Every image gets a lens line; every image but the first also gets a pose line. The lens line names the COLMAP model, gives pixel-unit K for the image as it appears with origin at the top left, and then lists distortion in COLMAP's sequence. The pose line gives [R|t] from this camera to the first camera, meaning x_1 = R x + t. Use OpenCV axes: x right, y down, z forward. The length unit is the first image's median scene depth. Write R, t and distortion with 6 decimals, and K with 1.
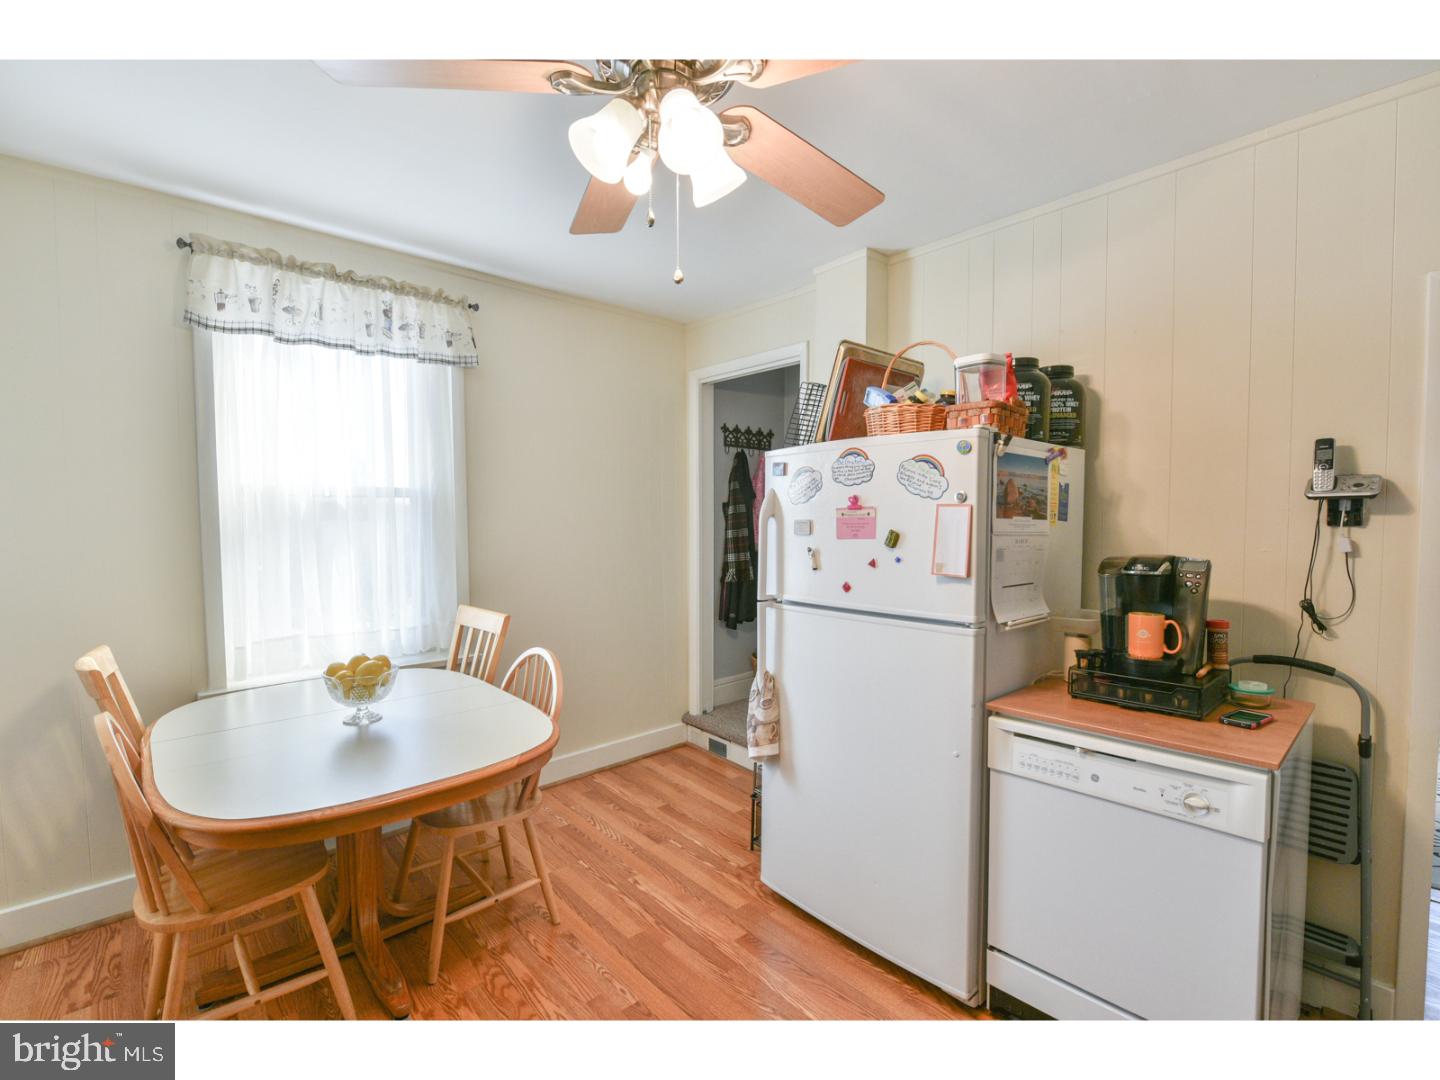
lens RADIAL K [[663.6, 0, 725.1], [0, 663.6, 541.3], [0, 0, 1]] dist [-0.009749, -0.001364]
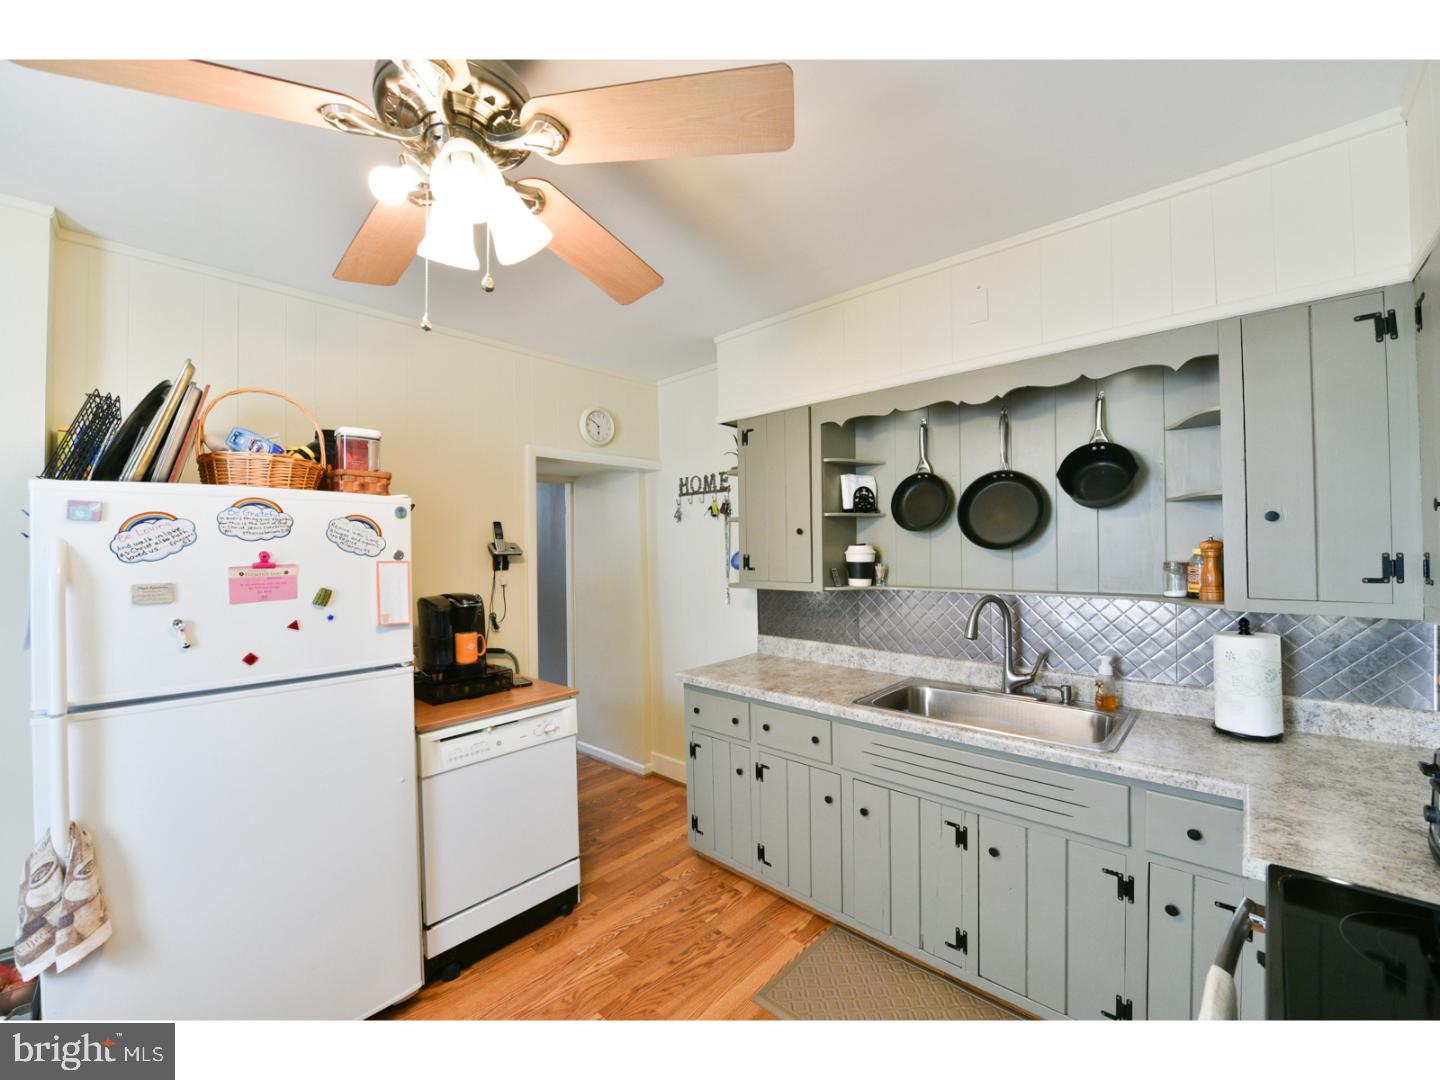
lens RADIAL K [[570.4, 0, 727.8], [0, 570.4, 547.6], [0, 0, 1]] dist [-0.018303, 0.000009]
pose [[-0.094563, 0.010788, 0.995460, -0.664453], [0.052134, 0.998623, -0.005870, -0.042154], [-0.994153, 0.051342, -0.094995, 0.504033]]
